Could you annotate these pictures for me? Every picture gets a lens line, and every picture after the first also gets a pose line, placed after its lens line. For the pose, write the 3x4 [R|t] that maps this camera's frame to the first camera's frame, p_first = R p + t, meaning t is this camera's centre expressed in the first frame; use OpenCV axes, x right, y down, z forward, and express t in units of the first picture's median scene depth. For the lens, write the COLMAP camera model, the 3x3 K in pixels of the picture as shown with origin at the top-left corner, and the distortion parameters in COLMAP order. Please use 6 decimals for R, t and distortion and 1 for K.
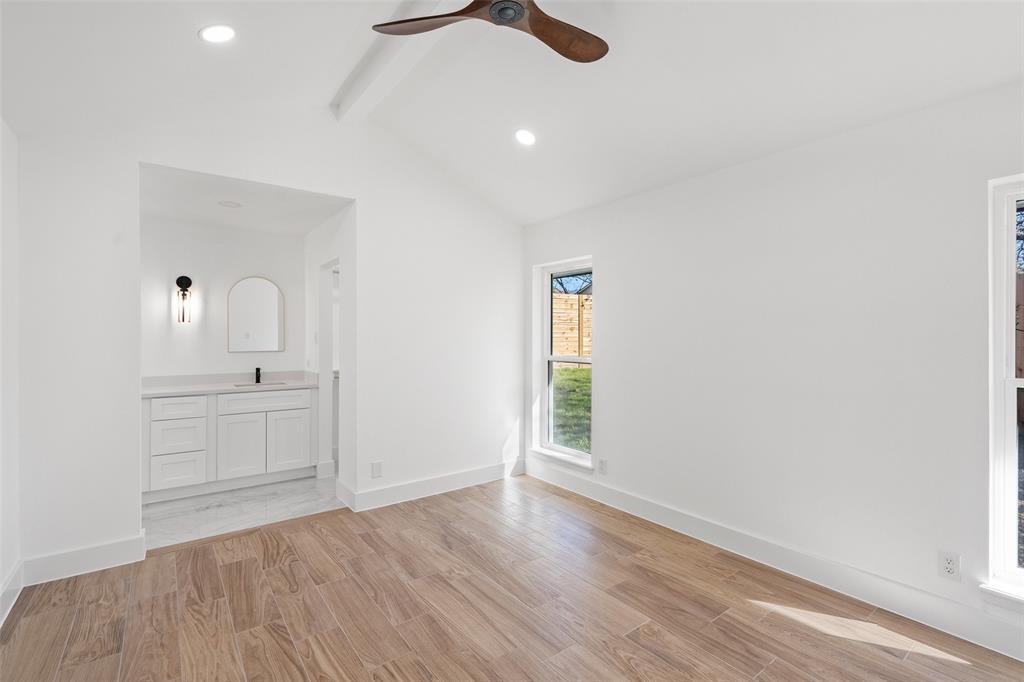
lens RADIAL K [[467.2, 0, 512.0], [0, 467.2, 341.0], [0, 0, 1]] dist [-0.001265, 0.000033]
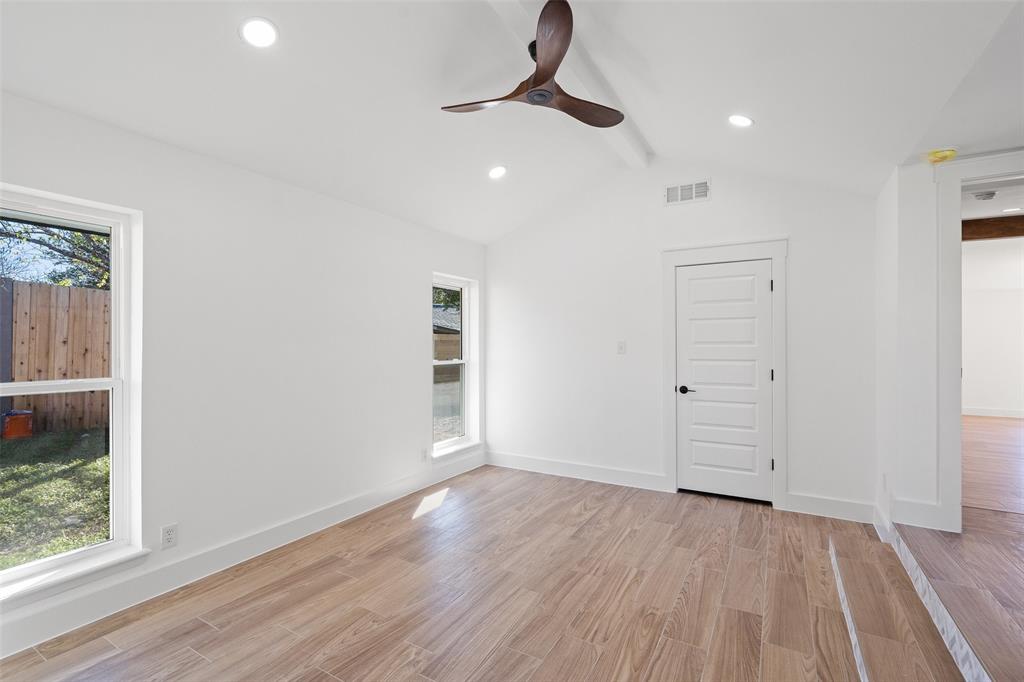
lens RADIAL K [[467.2, 0, 512.0], [0, 467.2, 341.0], [0, 0, 1]] dist [-0.001265, 0.000033]
pose [[-0.395897, 0.006482, 0.918272, -0.790718], [0.008642, 0.999957, -0.003333, -0.005887], [-0.918254, 0.006616, -0.395936, 1.044029]]
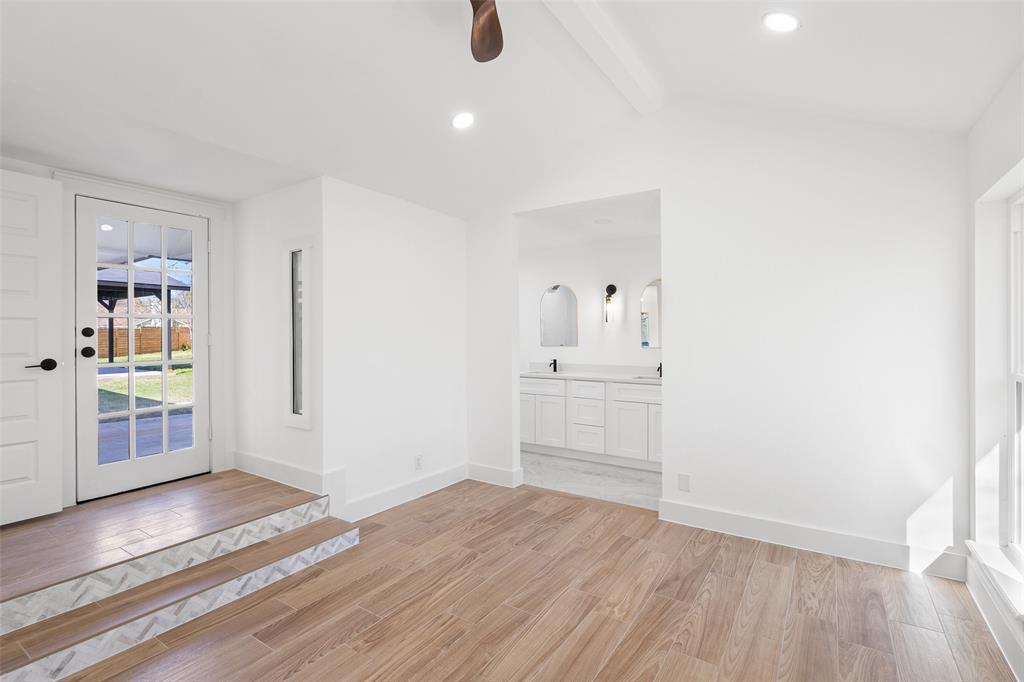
lens RADIAL K [[477.5, 0, 512.0], [0, 477.5, 341.0], [0, 0, 1]] dist [-0.003215, -0.000804]
pose [[0.333346, 0.013913, -0.942702, 0.578611], [-0.007360, 0.999899, 0.012154, -0.004928], [0.942776, 0.002887, 0.333414, 0.482786]]
